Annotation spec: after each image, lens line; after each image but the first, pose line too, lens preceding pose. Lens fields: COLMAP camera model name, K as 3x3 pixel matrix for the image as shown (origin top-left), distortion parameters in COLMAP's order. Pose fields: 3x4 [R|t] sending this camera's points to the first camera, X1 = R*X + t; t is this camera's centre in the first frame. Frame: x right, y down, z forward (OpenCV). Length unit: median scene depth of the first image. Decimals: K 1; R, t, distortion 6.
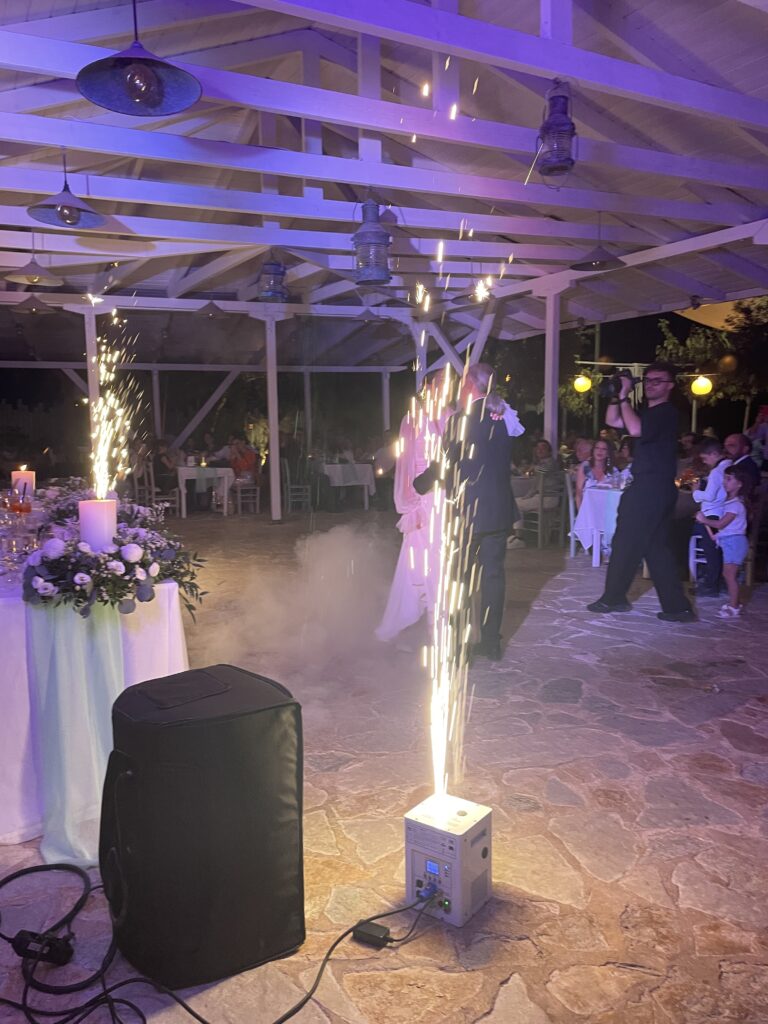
lens RADIAL K [[770.8, 0, 367.0], [0, 770.8, 522.1], [0, 0, 1]] dist [0.024646, -0.036567]
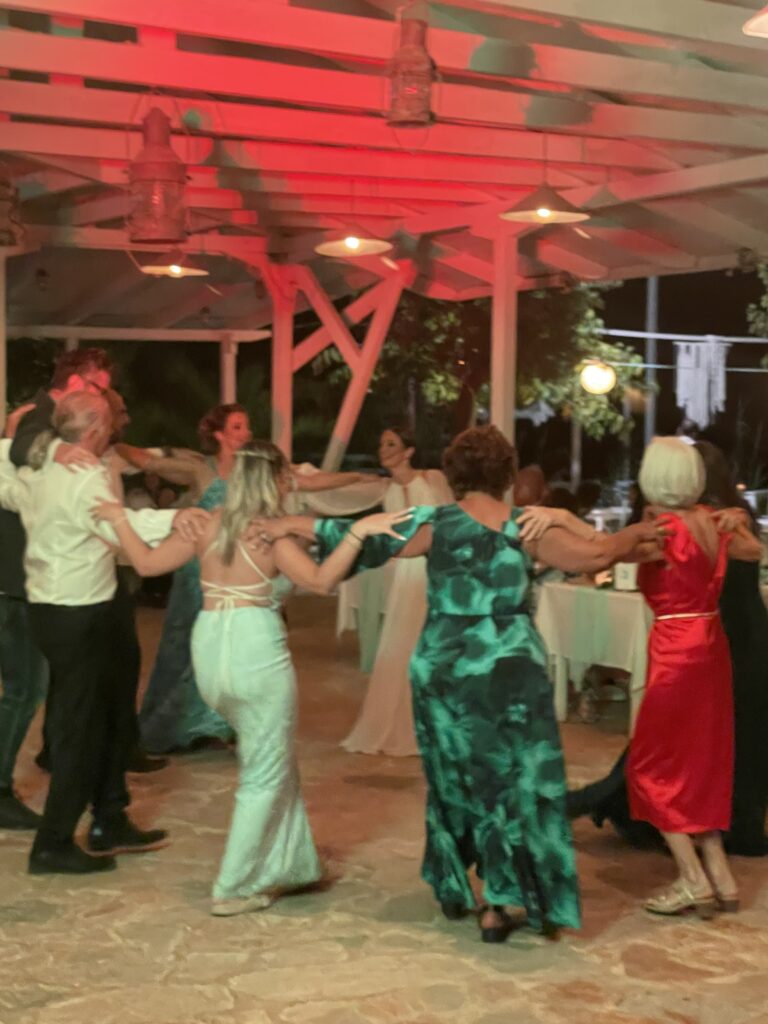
lens RADIAL K [[1651.8, 0, 383.7], [0, 1651.8, 501.1], [0, 0, 1]] dist [0.070645, 0.000000]
pose [[0.994680, 0.020351, 0.100979, 0.028301], [-0.012255, 0.996706, -0.080162, -0.002978], [-0.102278, 0.078498, 0.991654, -0.144157]]
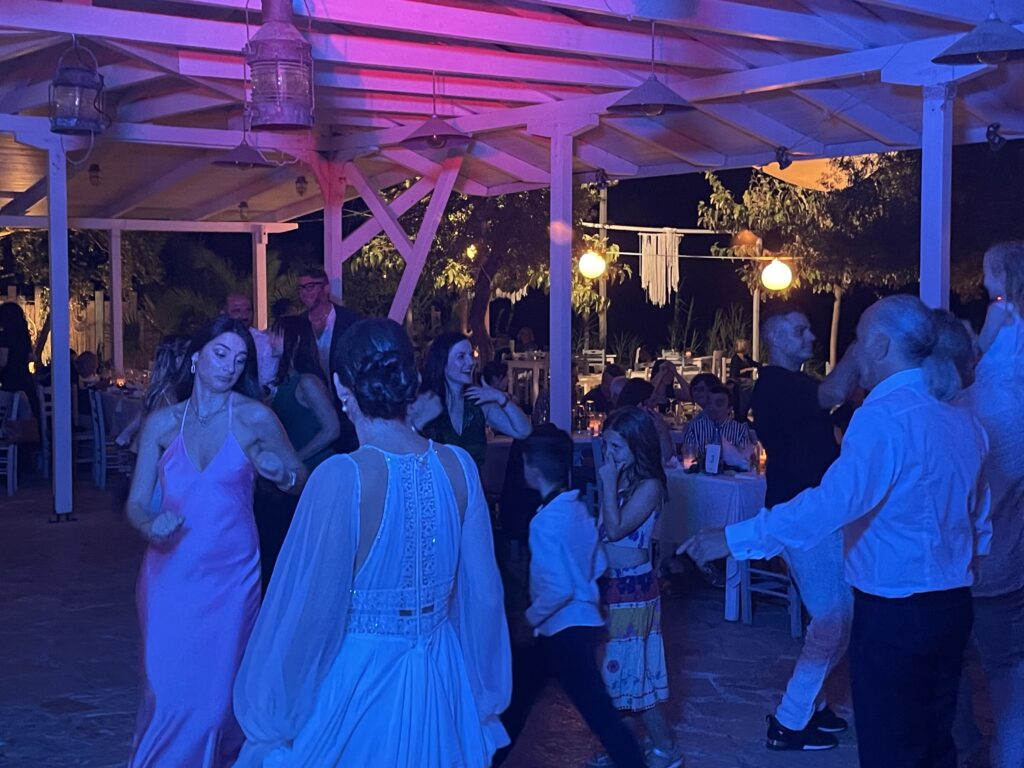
lens RADIAL K [[1307.4, 0, 513.6], [0, 1307.4, 380.7], [0, 0, 1]] dist [0.072455, 0.000000]
pose [[0.973558, 0.002320, 0.228429, -0.023289], [0.012454, 0.997922, -0.063214, -0.032471], [-0.228101, 0.064387, 0.971506, 0.024880]]
